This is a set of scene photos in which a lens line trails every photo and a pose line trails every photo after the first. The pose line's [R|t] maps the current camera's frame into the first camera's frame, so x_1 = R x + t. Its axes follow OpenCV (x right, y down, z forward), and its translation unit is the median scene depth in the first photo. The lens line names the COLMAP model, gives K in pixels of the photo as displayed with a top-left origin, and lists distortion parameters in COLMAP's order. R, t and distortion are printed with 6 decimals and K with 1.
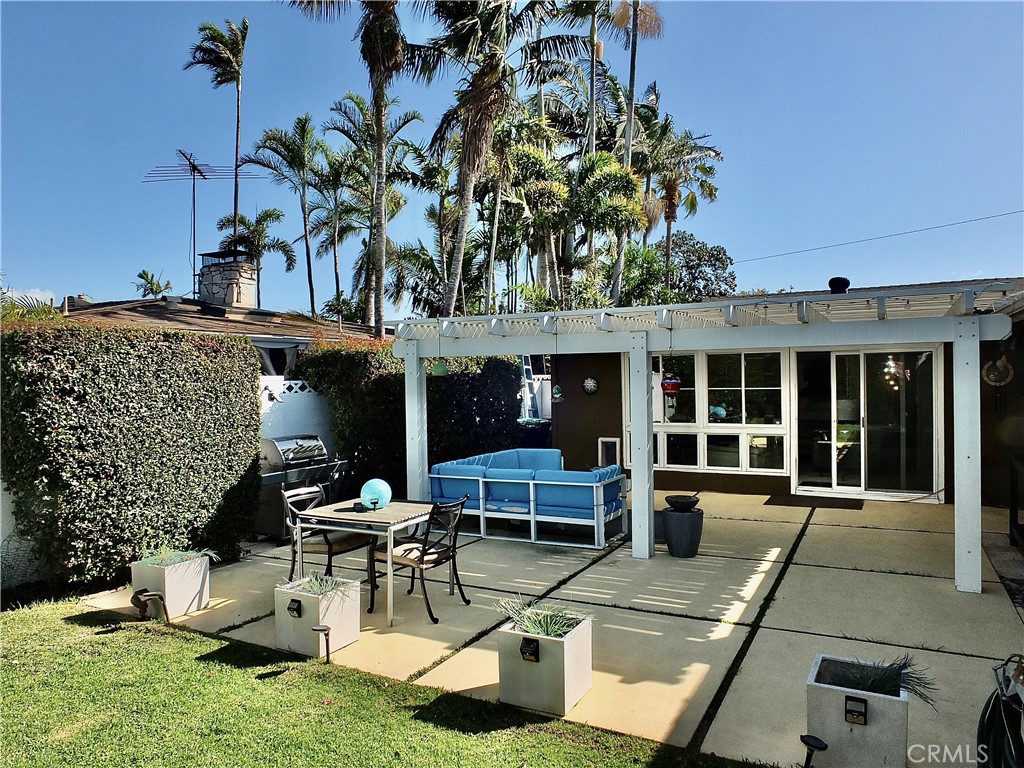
lens RADIAL K [[703.3, 0, 512.0], [0, 703.3, 384.0], [0, 0, 1]] dist [-0.021703, 0.003533]
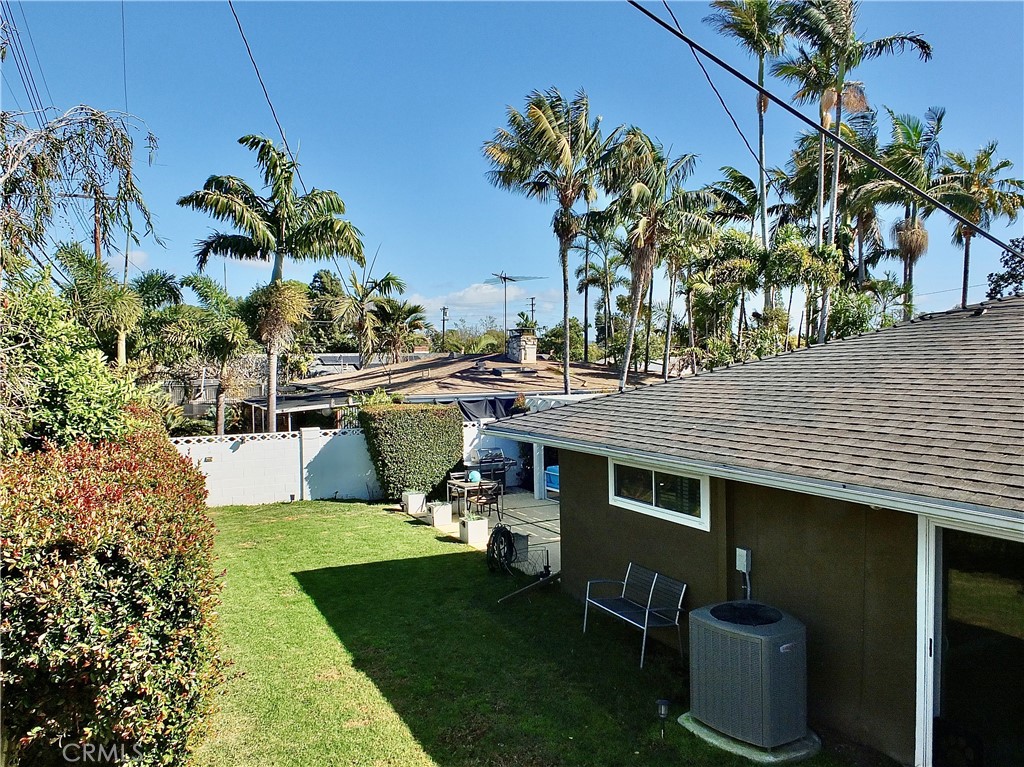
lens RADIAL K [[703.3, 0, 512.0], [0, 703.3, 383.5], [0, 0, 1]] dist [-0.021703, 0.003533]
pose [[0.833771, 0.010539, -0.552010, 1.423900], [-0.001356, 0.999854, 0.017042, -0.246772], [0.552109, -0.013461, 0.833663, -1.163349]]
